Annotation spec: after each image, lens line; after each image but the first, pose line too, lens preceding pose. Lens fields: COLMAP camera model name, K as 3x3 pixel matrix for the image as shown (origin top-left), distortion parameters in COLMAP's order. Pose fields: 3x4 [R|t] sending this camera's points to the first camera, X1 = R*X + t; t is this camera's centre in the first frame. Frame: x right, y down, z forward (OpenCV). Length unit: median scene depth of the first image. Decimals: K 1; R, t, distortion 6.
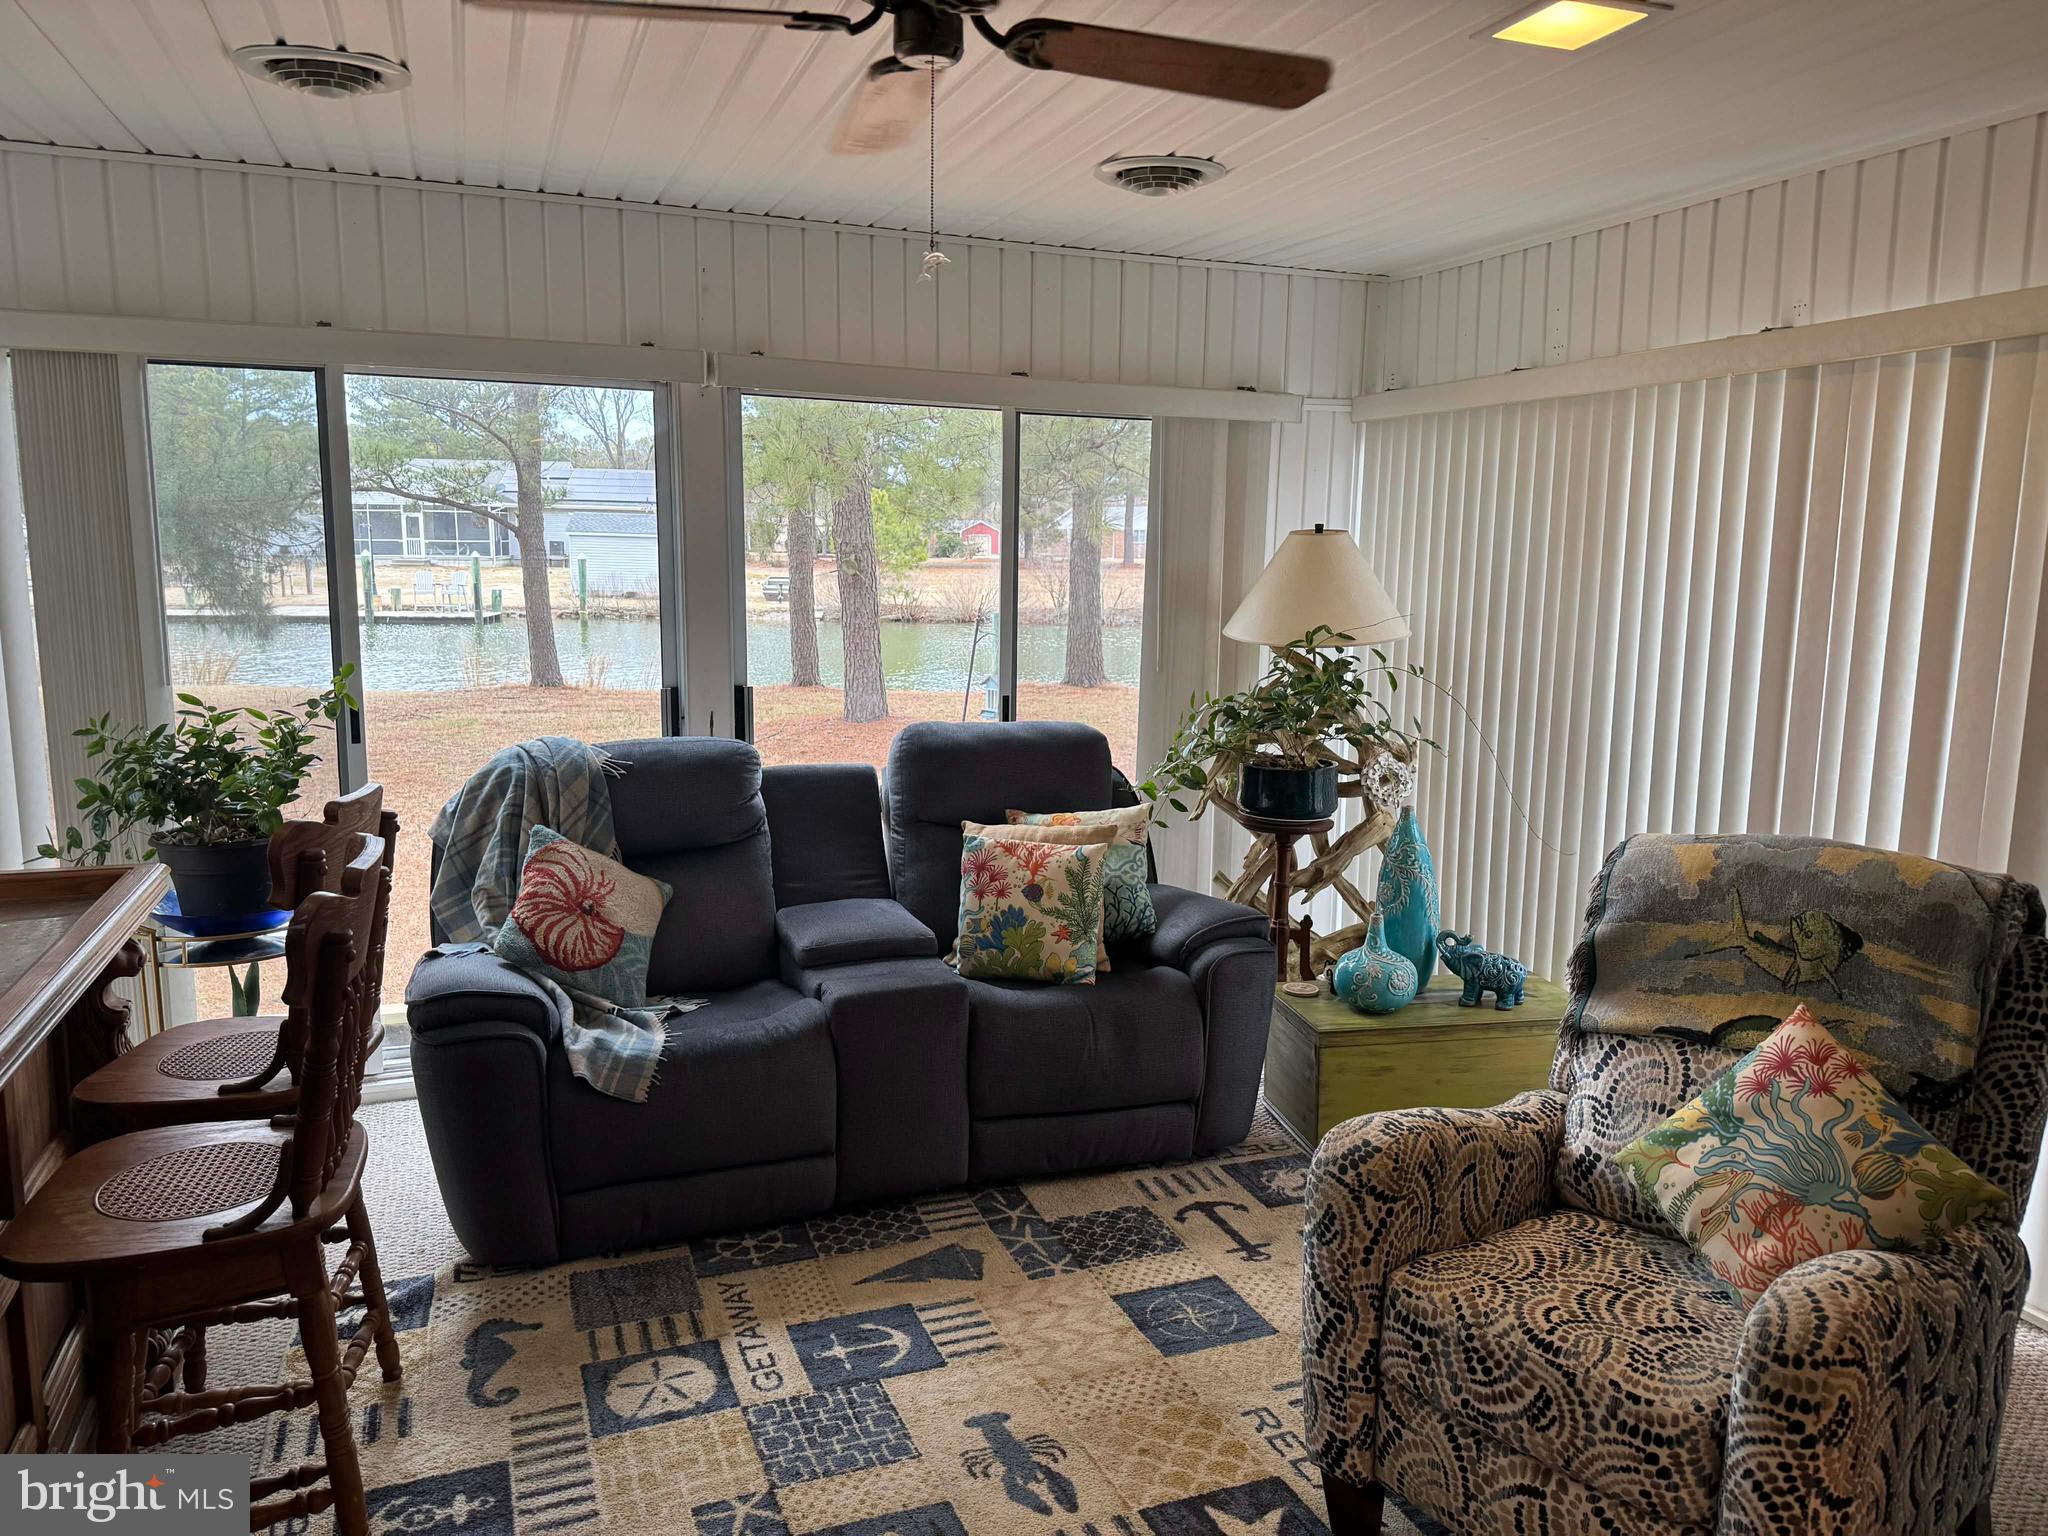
lens RADIAL K [[1444.0, 0, 1034.5], [0, 1444.0, 758.5], [0, 0, 1]] dist [0.055343, -0.063946]
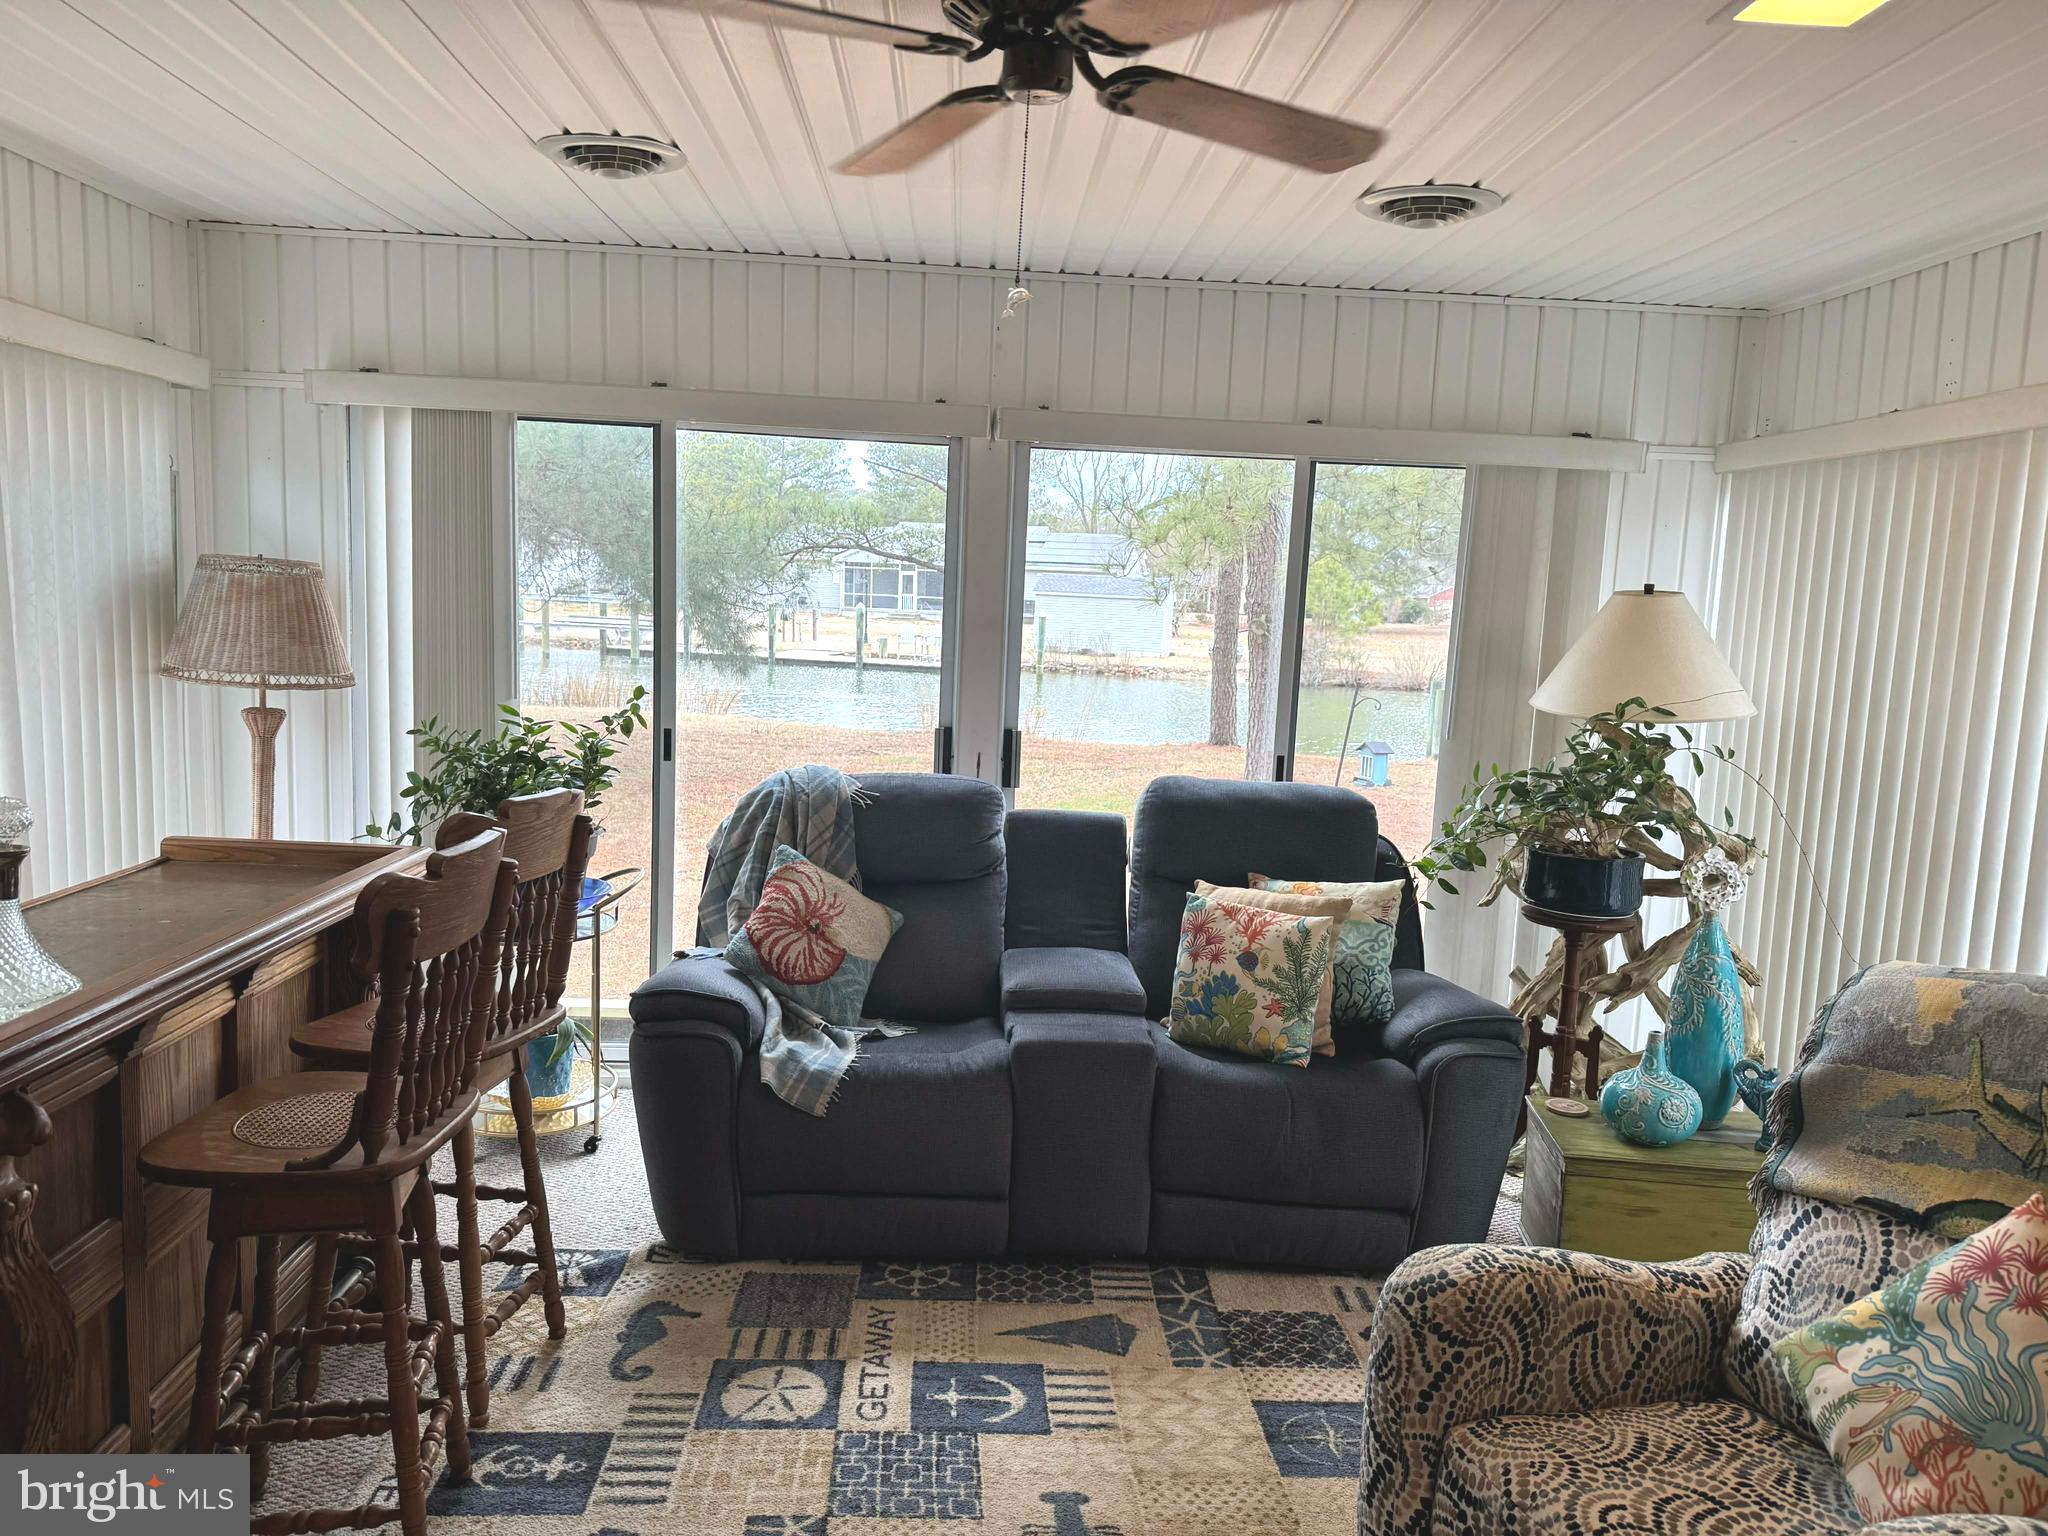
lens RADIAL K [[1444.0, 0, 1023.6], [0, 1444.0, 772.0], [0, 0, 1]] dist [0.055343, -0.063946]
pose [[0.944840, 0.066462, -0.320718, 0.160657], [-0.077610, 0.996739, -0.022089, 0.001771], [0.318204, 0.045761, 0.946917, 0.047892]]
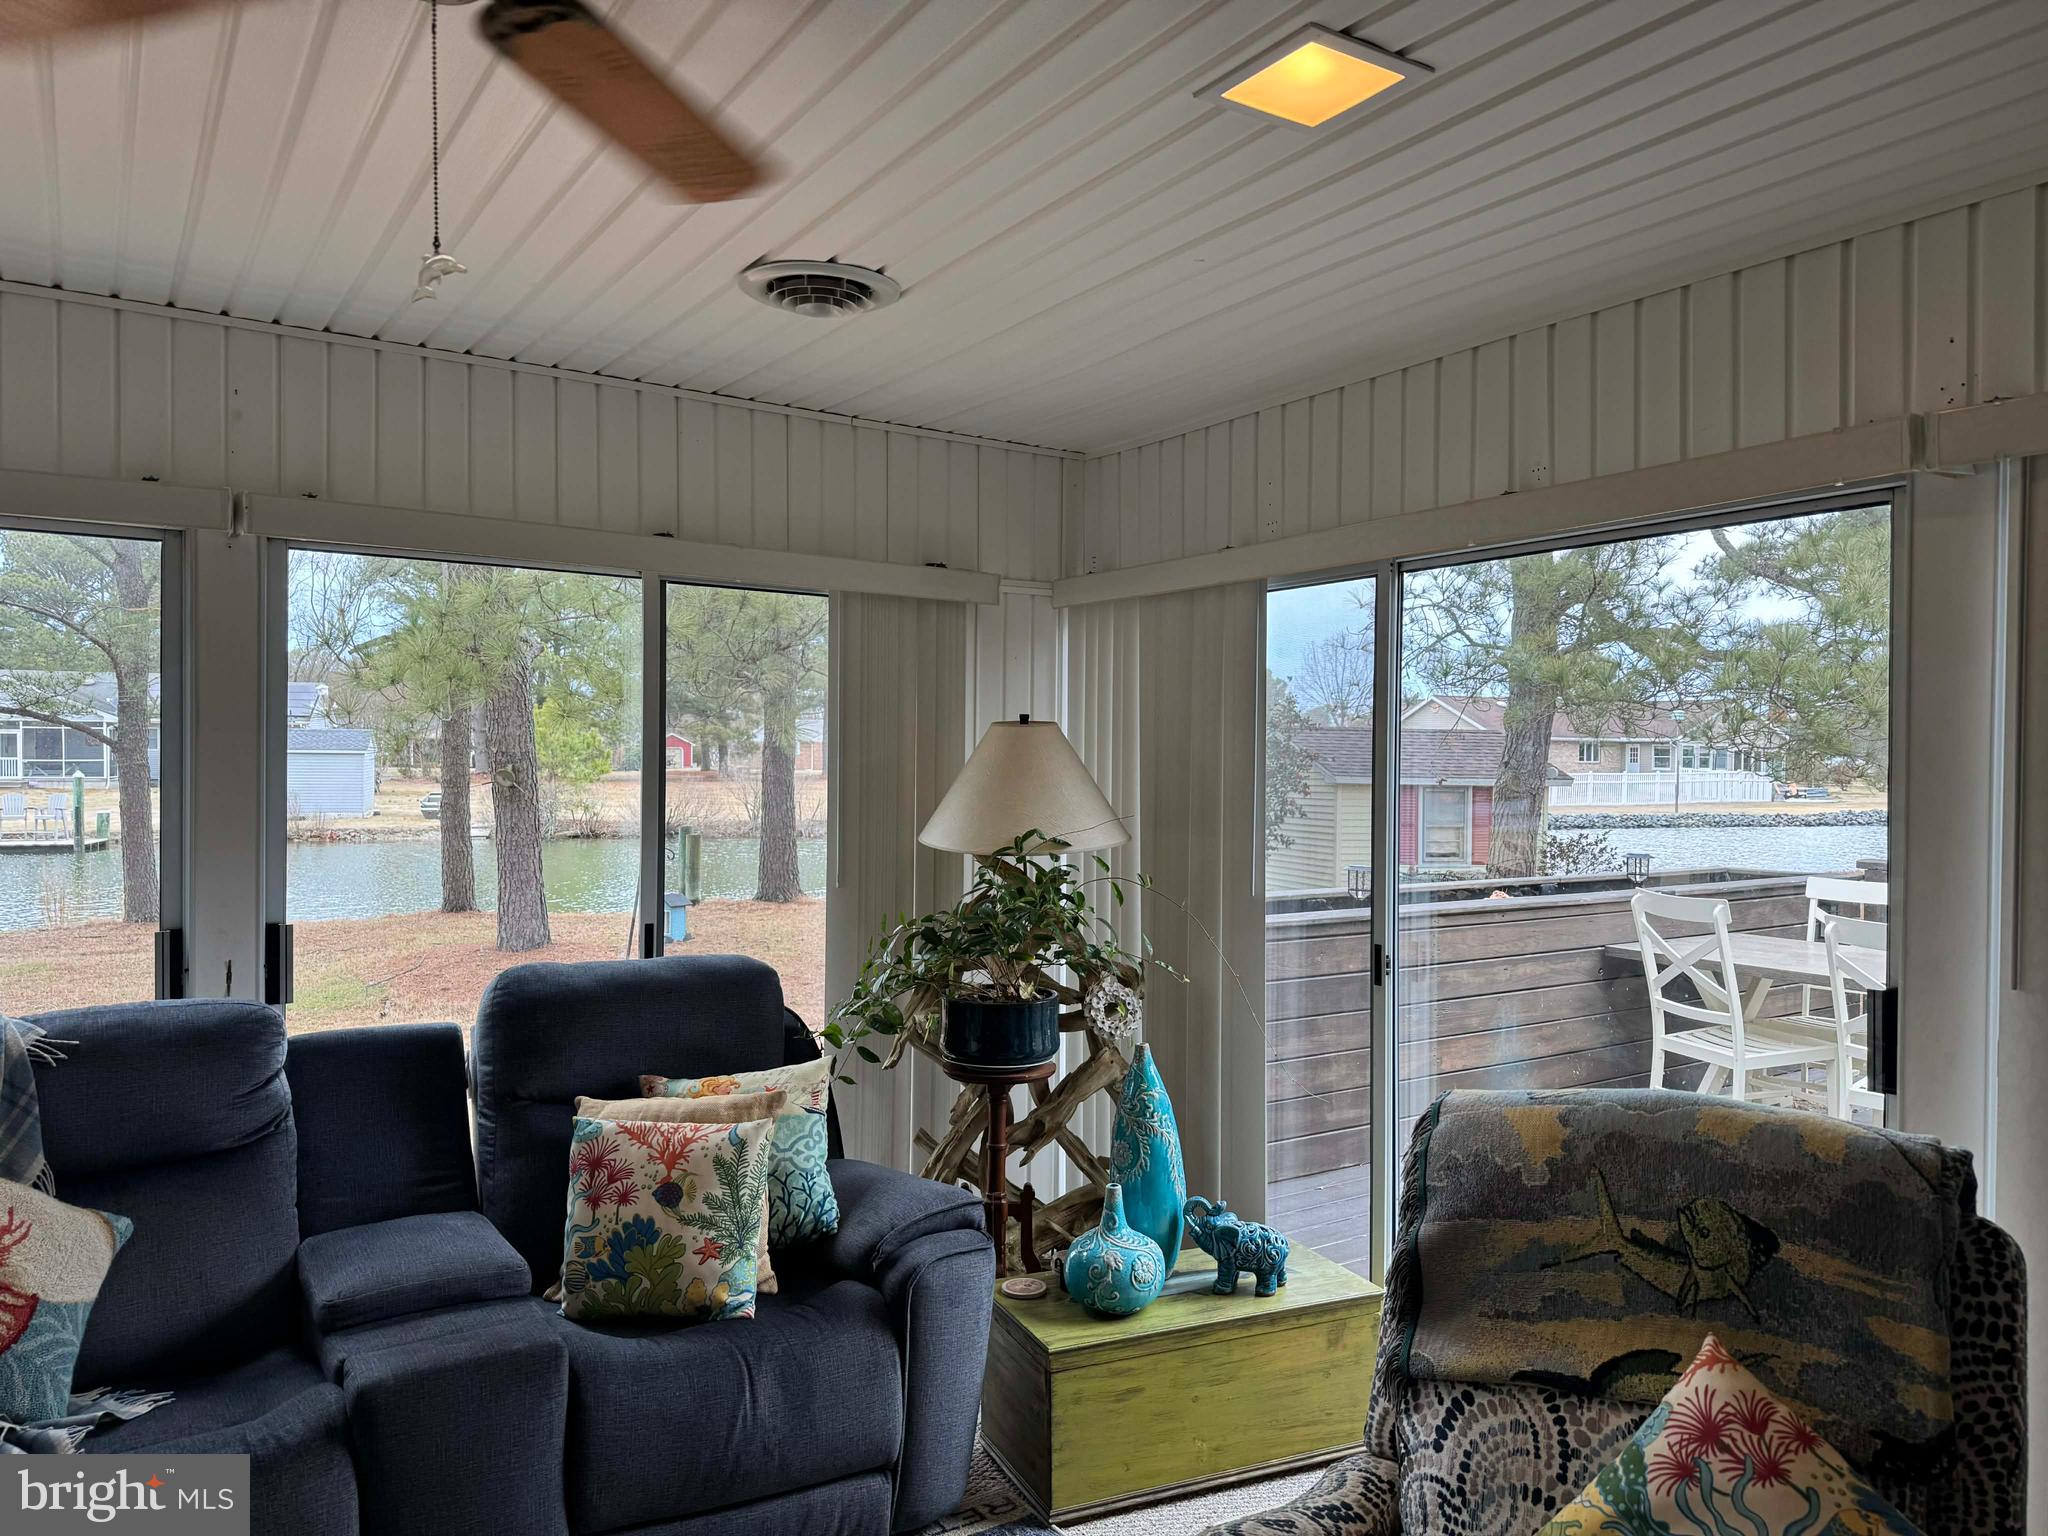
lens RADIAL K [[1444.0, 0, 1040.1], [0, 1444.0, 766.7], [0, 0, 1]] dist [0.055343, -0.063946]
pose [[0.978191, -0.009207, 0.207505, 0.033588], [0.038169, 0.989973, -0.136004, -0.016337], [-0.204172, 0.140958, 0.968734, 0.209846]]
